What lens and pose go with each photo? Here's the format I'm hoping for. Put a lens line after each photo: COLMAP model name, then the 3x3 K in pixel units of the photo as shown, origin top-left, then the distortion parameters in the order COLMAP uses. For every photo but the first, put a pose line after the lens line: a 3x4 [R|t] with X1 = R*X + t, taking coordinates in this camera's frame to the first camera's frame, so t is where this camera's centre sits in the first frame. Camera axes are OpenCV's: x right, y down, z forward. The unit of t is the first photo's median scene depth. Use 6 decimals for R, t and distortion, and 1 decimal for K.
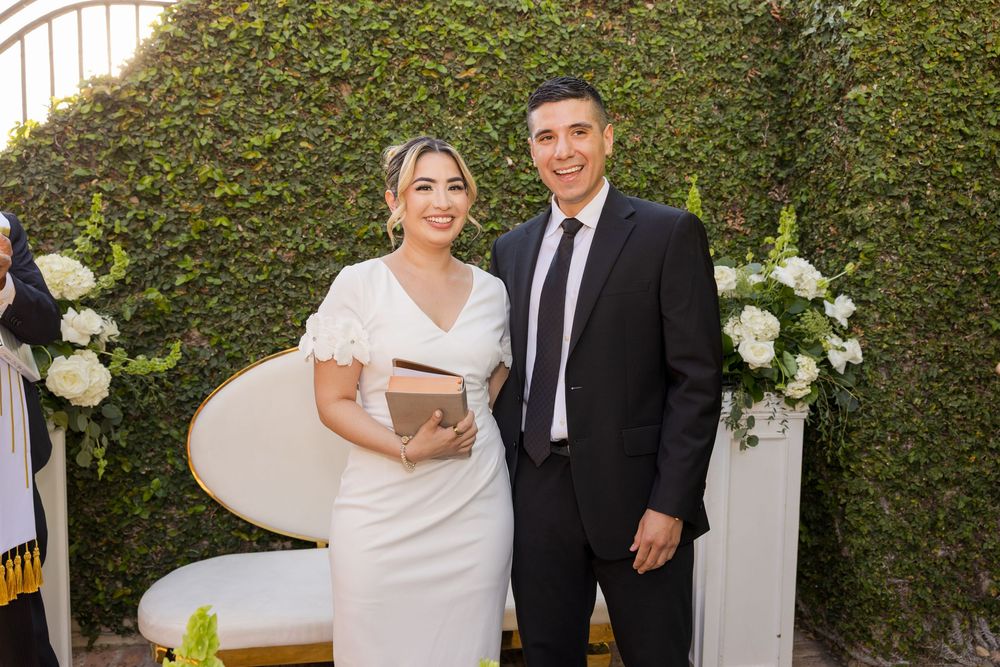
lens RADIAL K [[912.2, 0, 504.0], [0, 912.2, 330.3], [0, 0, 1]] dist [0.002458, 0.000000]
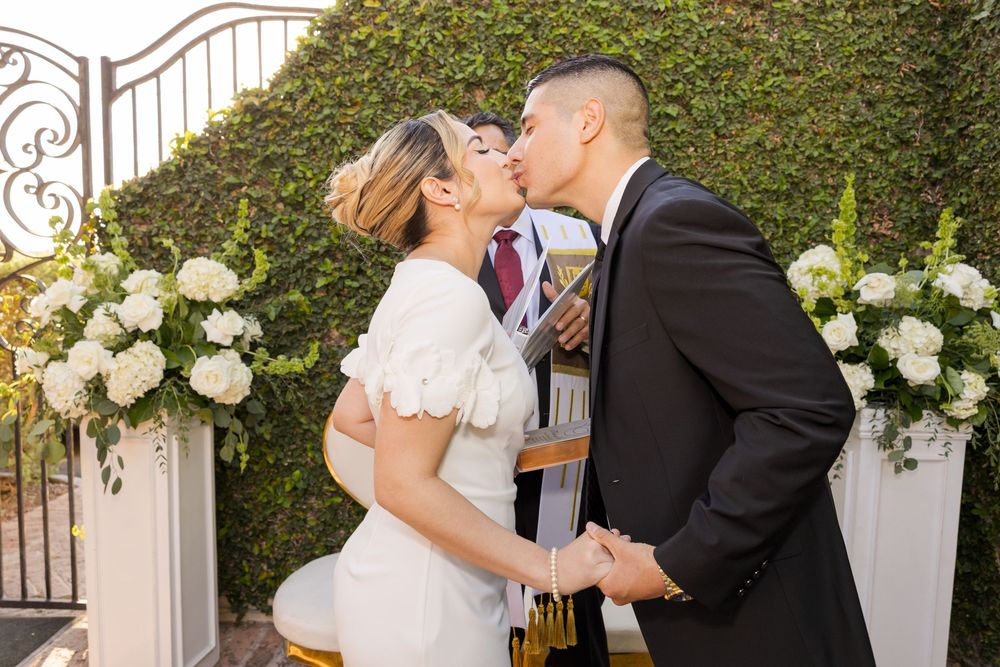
lens RADIAL K [[799.8, 0, 501.2], [0, 799.8, 335.9], [0, 0, 1]] dist [0.004536, -0.008154]
pose [[0.989386, 0.017652, -0.144235, -0.017356], [-0.015417, 0.999743, 0.016605, -0.012405], [0.144491, -0.014205, 0.989404, 0.123590]]
